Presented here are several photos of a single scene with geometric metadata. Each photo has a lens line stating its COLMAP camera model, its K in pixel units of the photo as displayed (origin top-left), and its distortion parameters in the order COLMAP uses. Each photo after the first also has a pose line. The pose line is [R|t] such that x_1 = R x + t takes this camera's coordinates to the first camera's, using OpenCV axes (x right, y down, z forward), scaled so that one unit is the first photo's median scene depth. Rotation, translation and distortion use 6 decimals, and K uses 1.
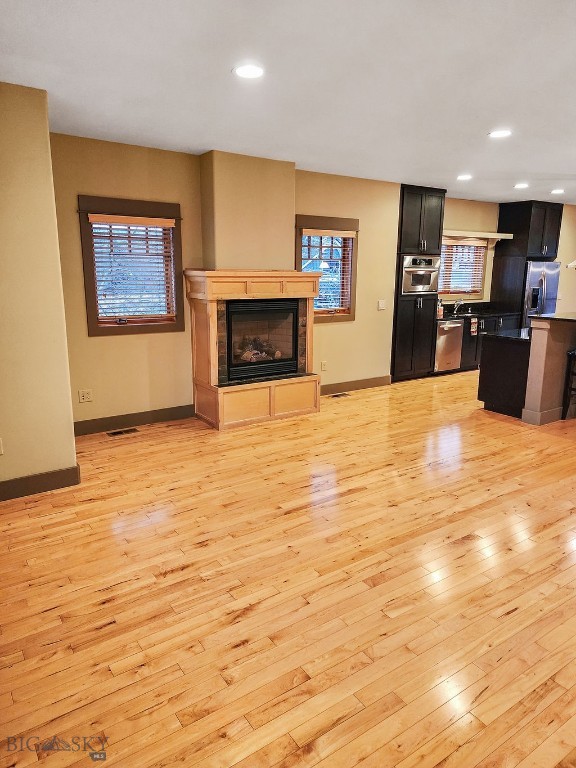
lens RADIAL K [[530.4, 0, 288.0], [0, 530.4, 384.0], [0, 0, 1]] dist [0.028123, -0.001366]
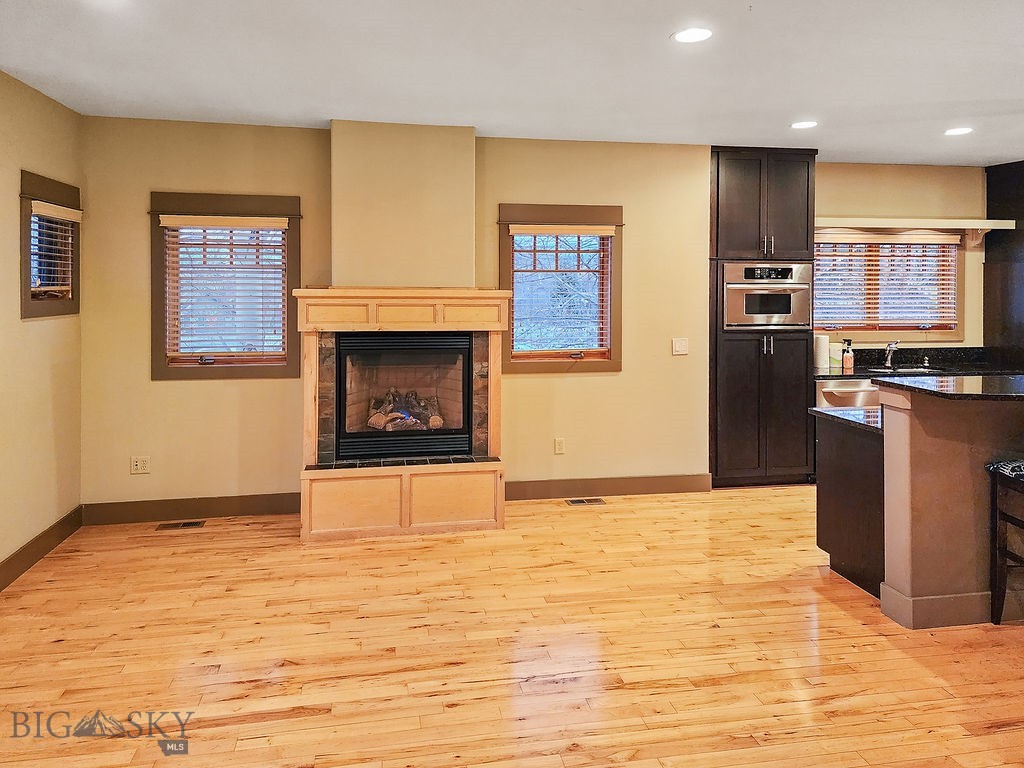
lens RADIAL K [[727.1, 0, 512.5], [0, 727.1, 291.4], [0, 0, 1]] dist [0.080031, -0.078986]
pose [[0.910323, -0.004208, -0.413877, 0.406551], [-0.082904, 0.977830, -0.192290, -0.047644], [0.405510, 0.209358, 0.889792, 0.251492]]
